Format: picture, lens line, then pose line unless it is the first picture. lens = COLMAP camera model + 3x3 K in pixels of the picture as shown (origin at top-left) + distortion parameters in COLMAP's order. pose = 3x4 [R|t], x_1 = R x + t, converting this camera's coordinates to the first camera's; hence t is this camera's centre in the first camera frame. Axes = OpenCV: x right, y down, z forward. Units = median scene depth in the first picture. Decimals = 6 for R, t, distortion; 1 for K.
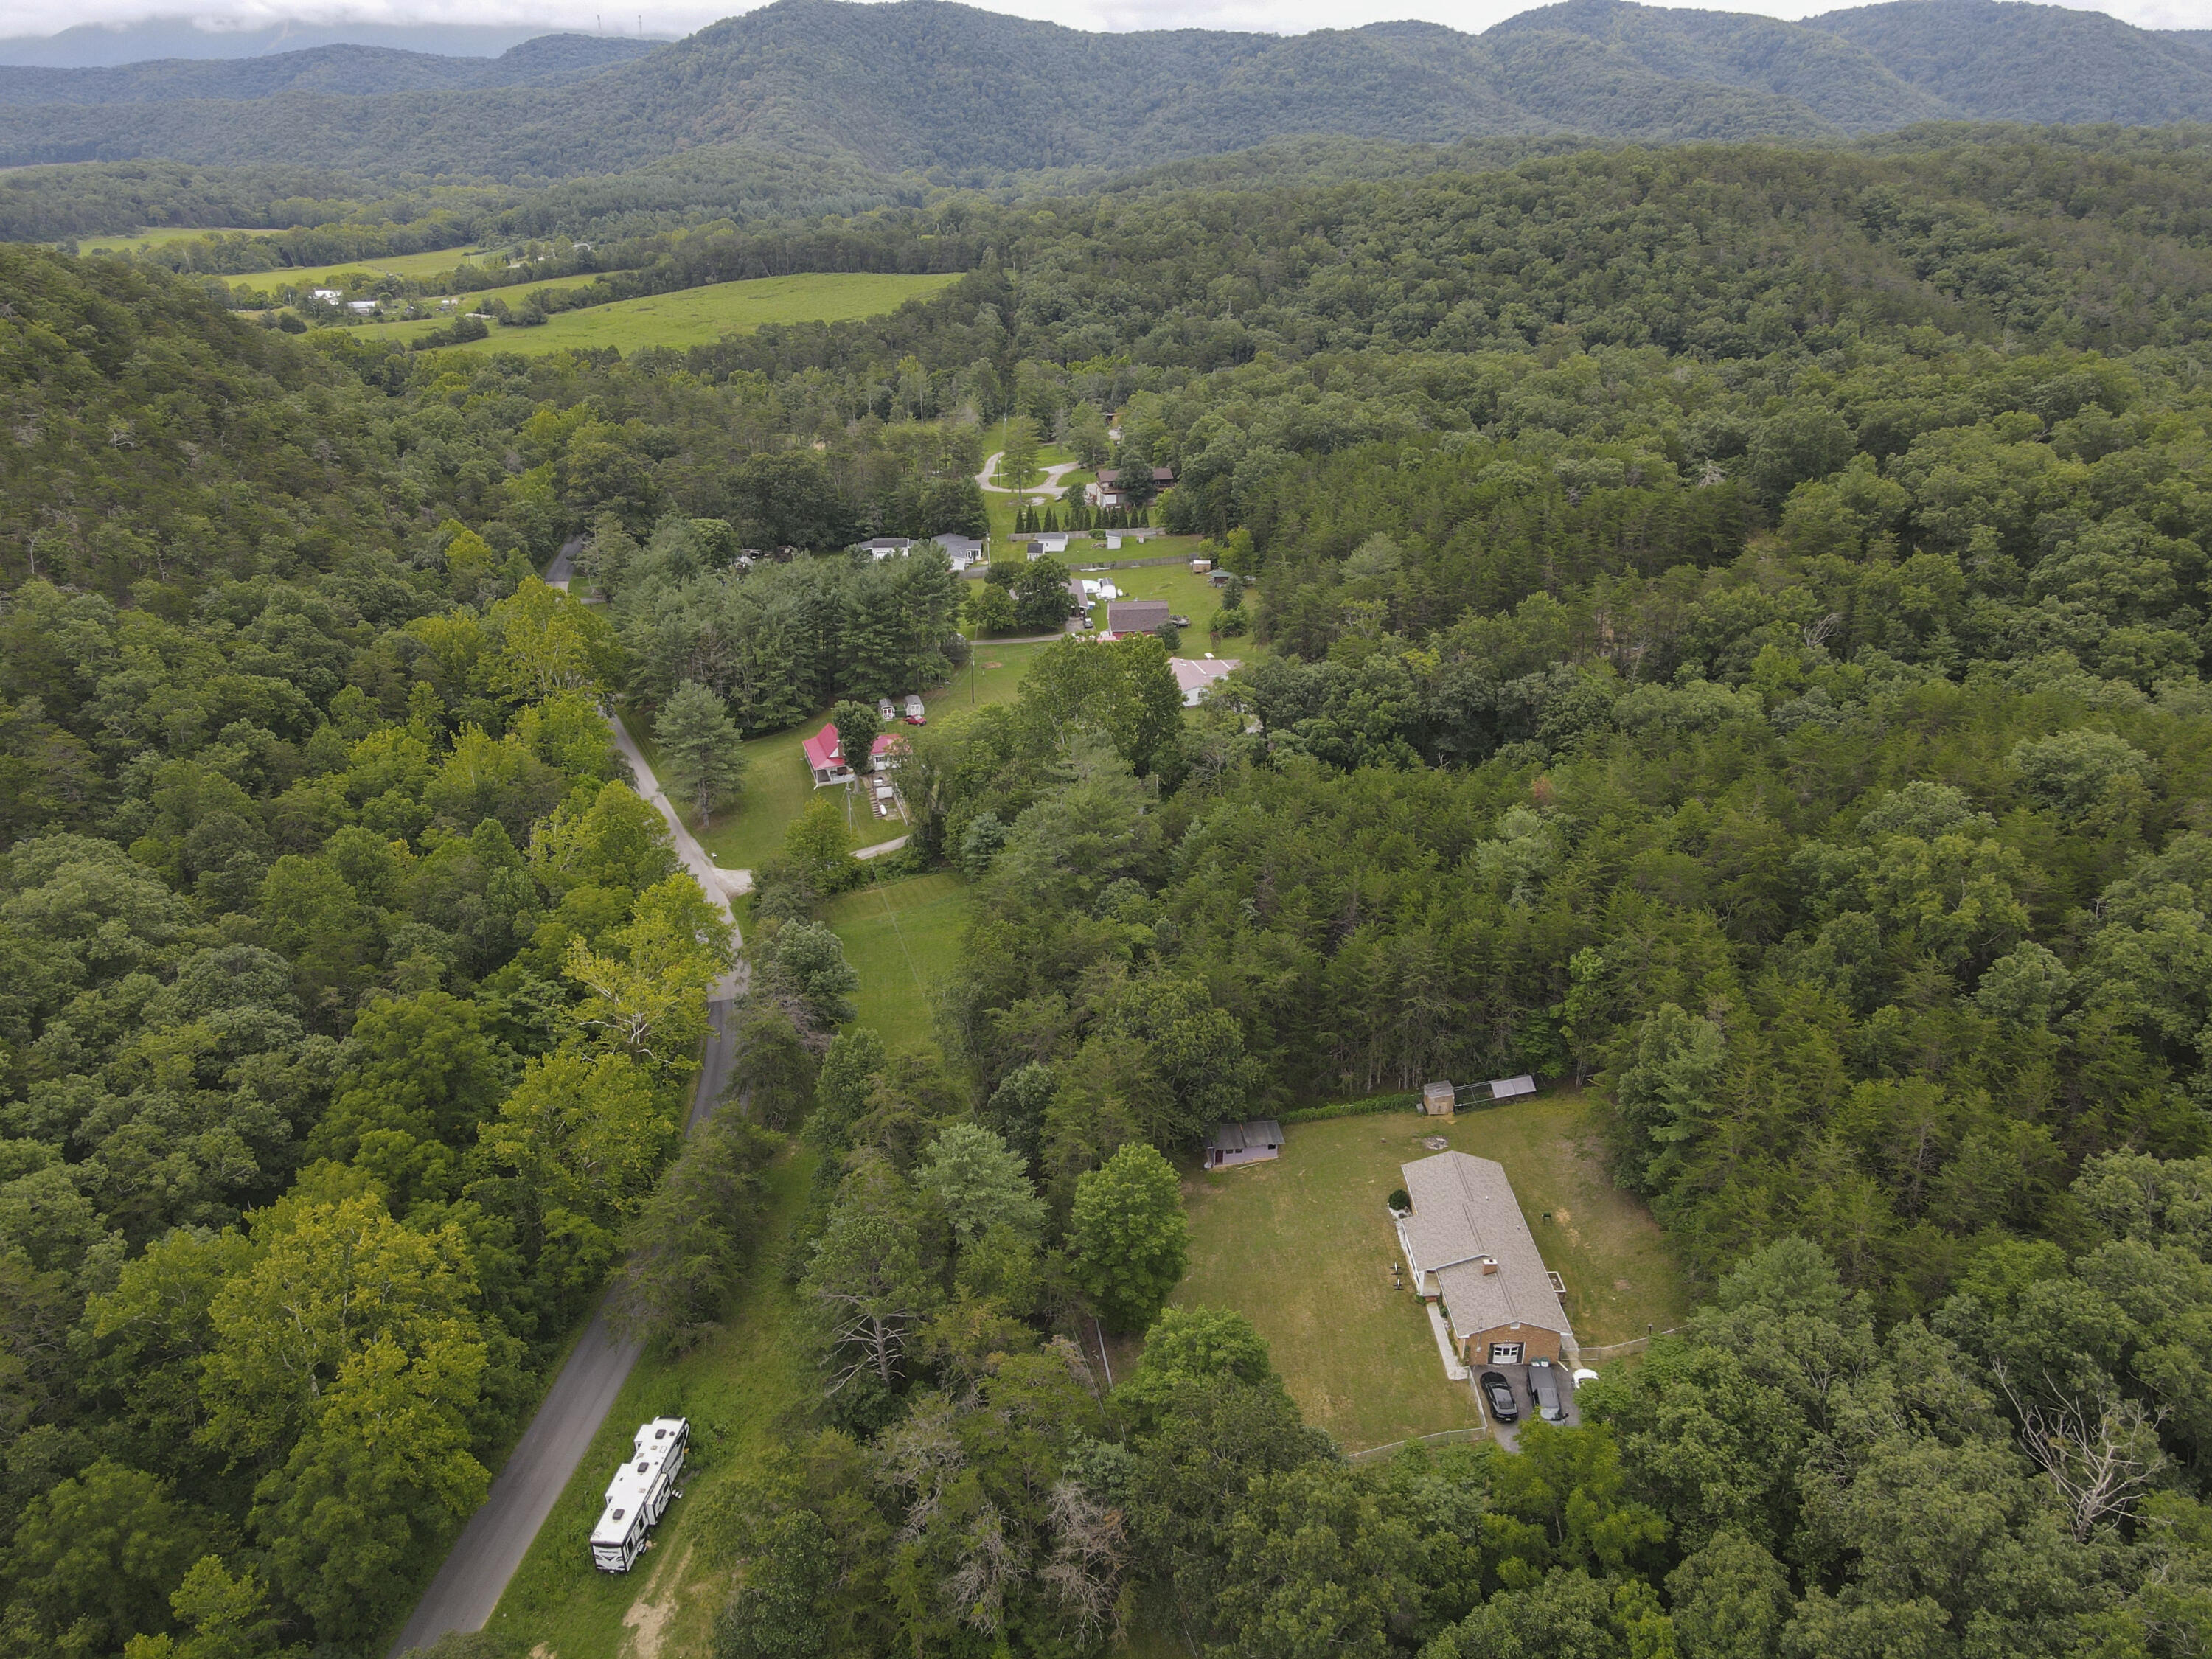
lens RADIAL K [[1618.8, 0, 1113.1], [0, 1618.8, 824.2], [0, 0, 1]] dist [0.008229, 0.016105]
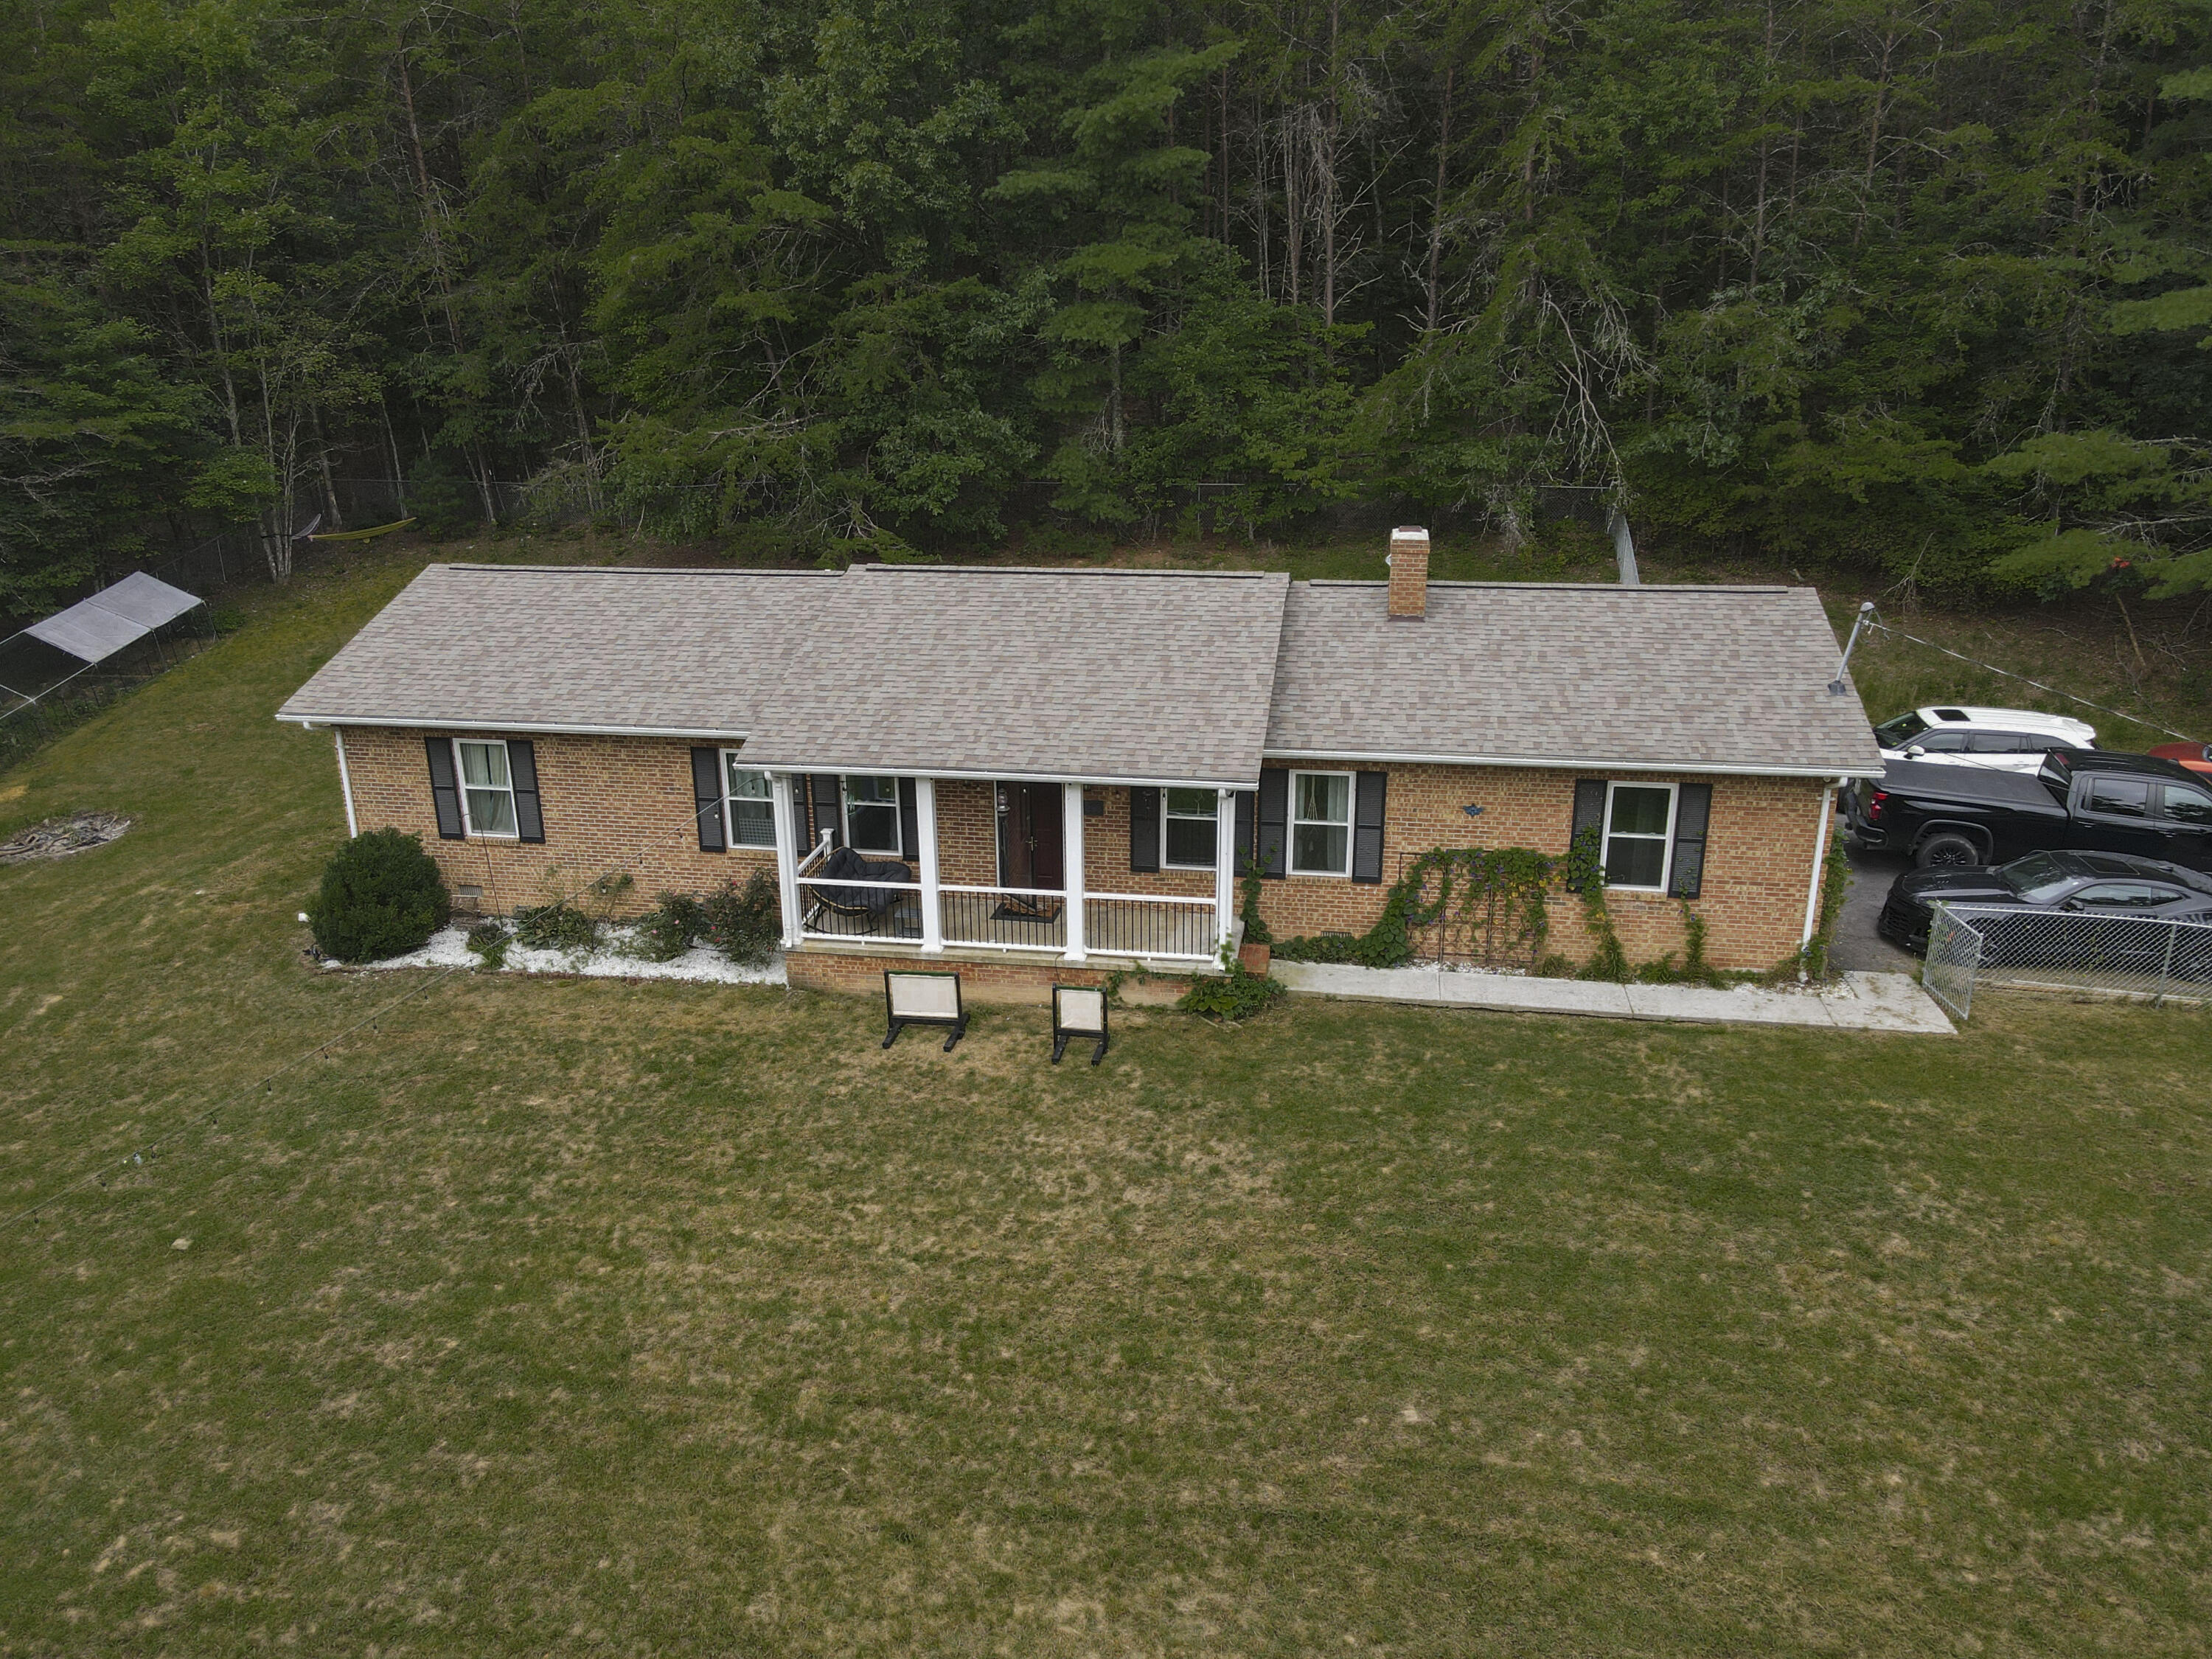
lens RADIAL K [[1618.8, 0, 1113.1], [0, 1618.8, 824.2], [0, 0, 1]] dist [0.008229, 0.016105]
pose [[0.201640, -0.310247, 0.929025, 0.043422], [0.410464, 0.887967, 0.207447, 0.240317], [-0.889303, 0.339502, 0.306395, 0.956506]]
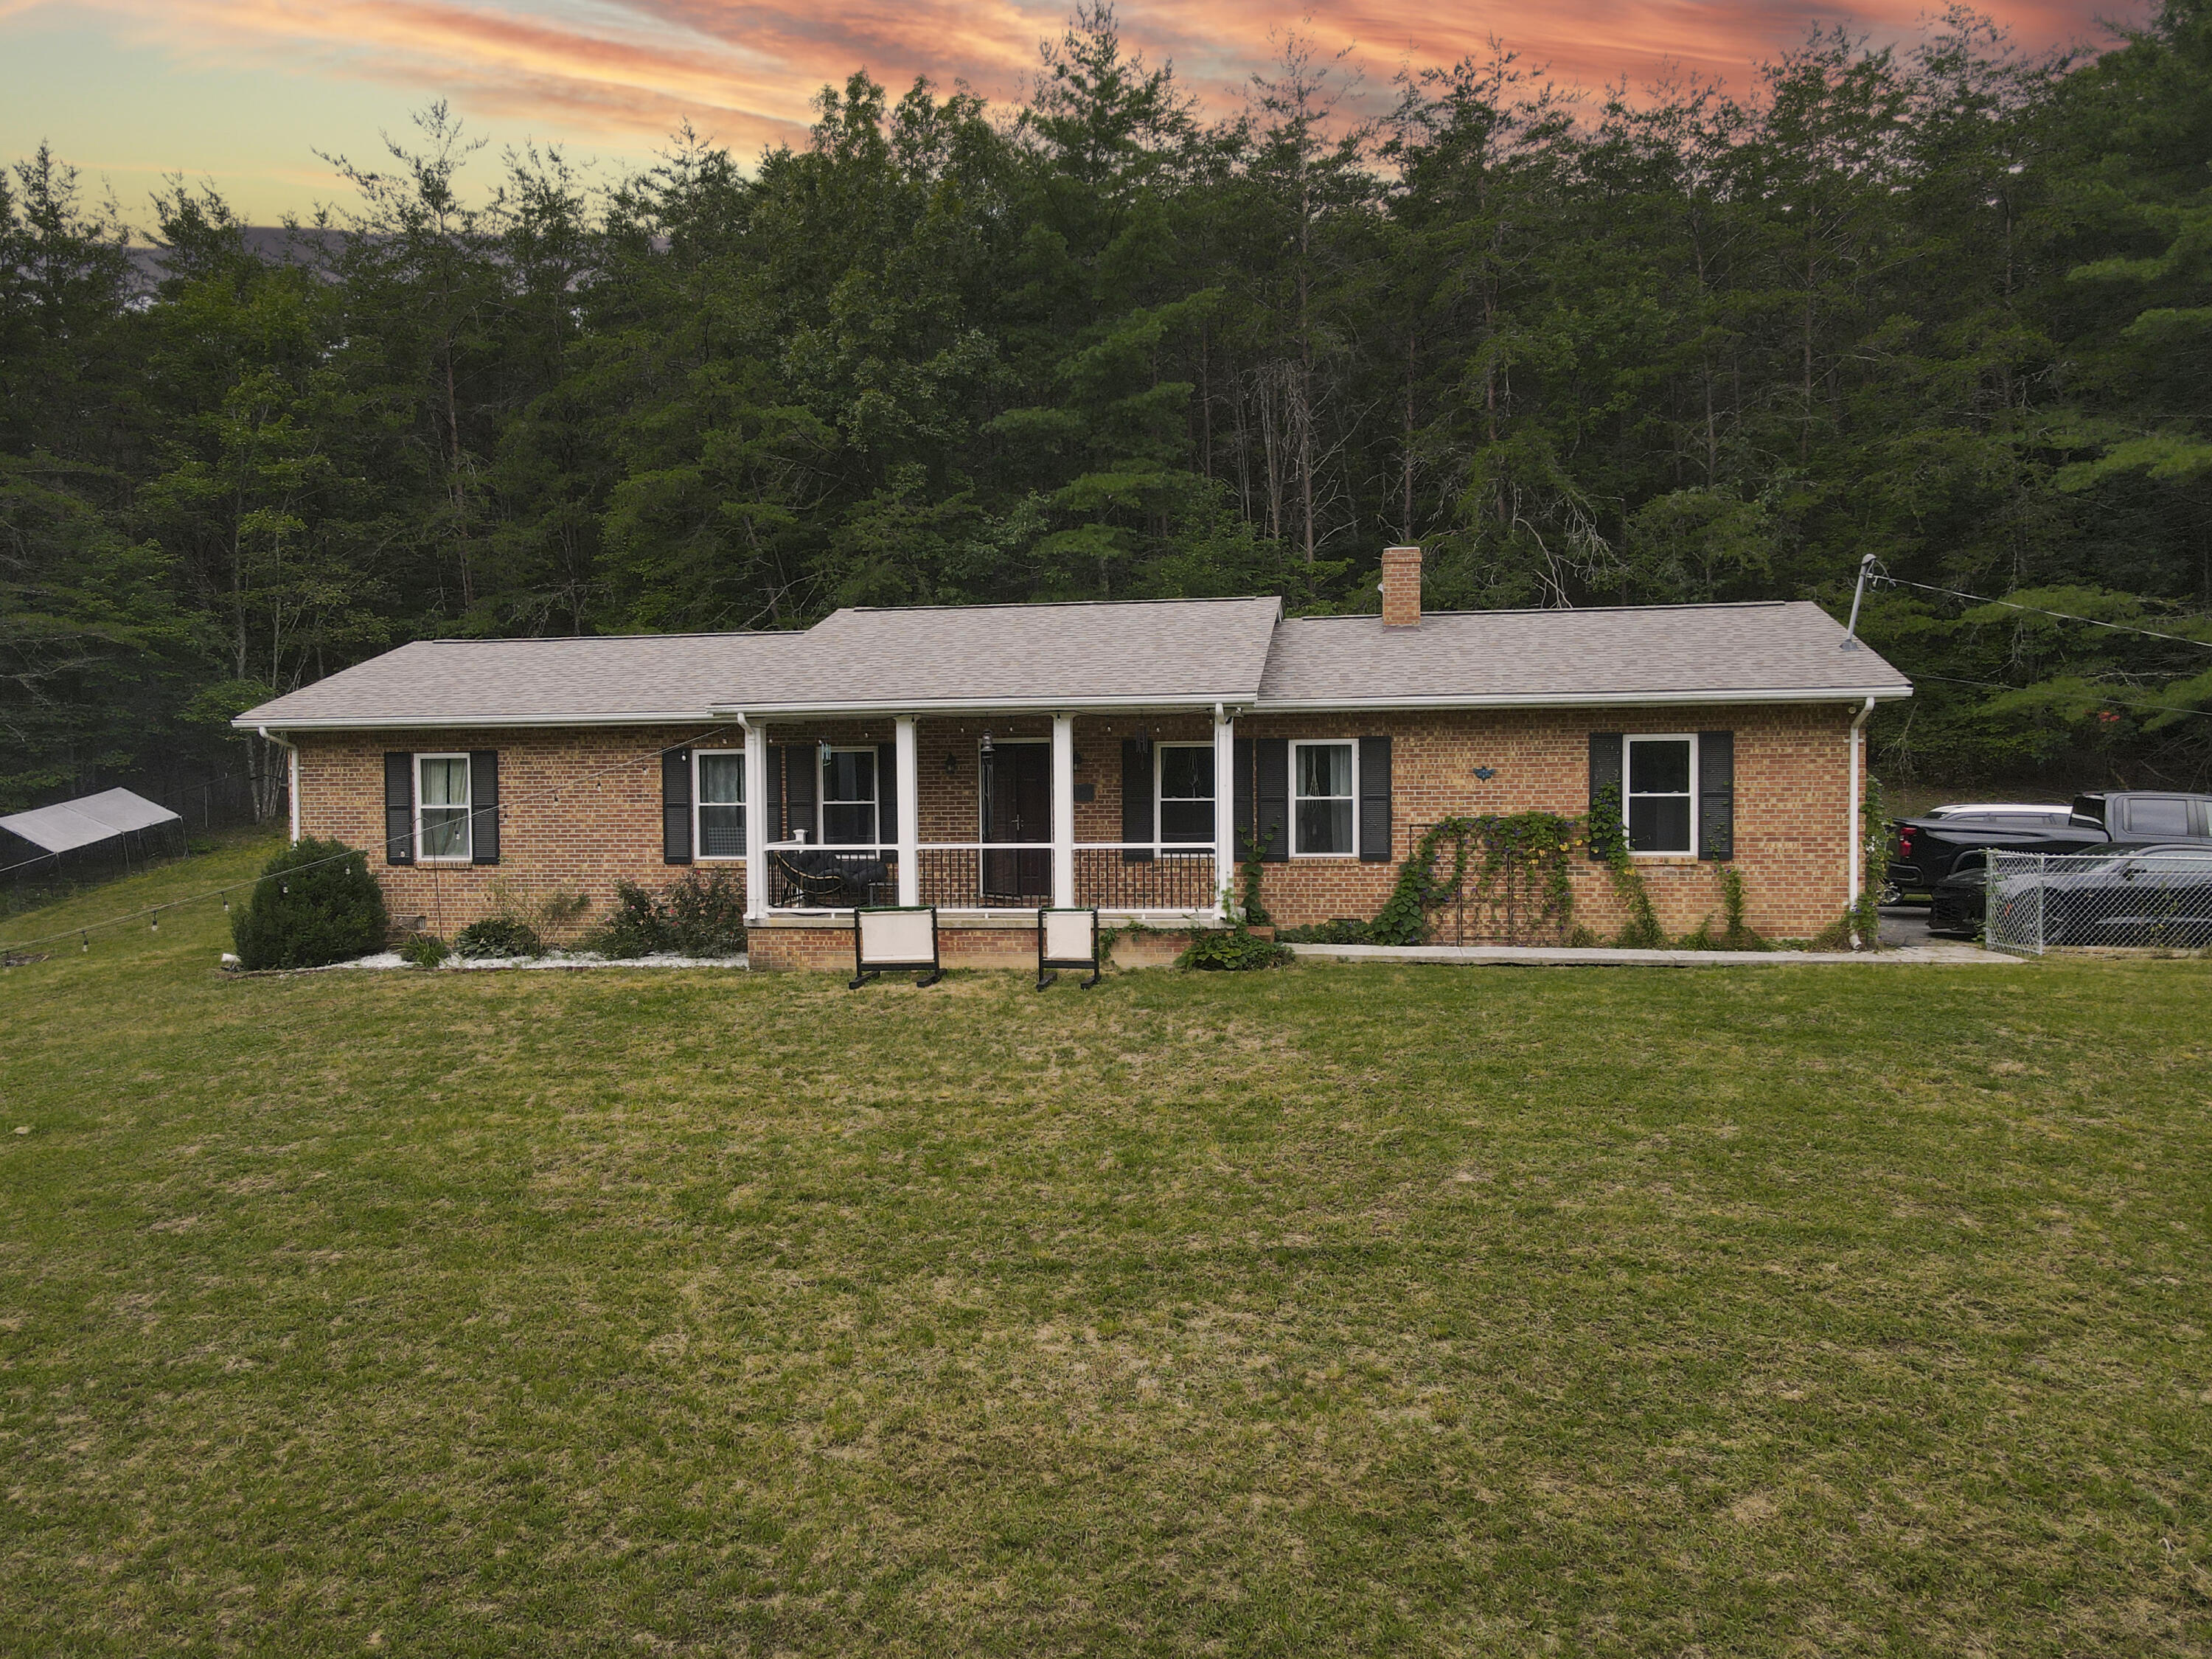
lens RADIAL K [[1618.8, 0, 1113.1], [0, 1618.8, 824.2], [0, 0, 1]] dist [0.008229, 0.016105]
pose [[0.194906, -0.023876, 0.980531, 0.044082], [0.412461, 0.909007, -0.059853, 0.288492], [-0.889881, 0.416097, 0.187019, 0.979129]]
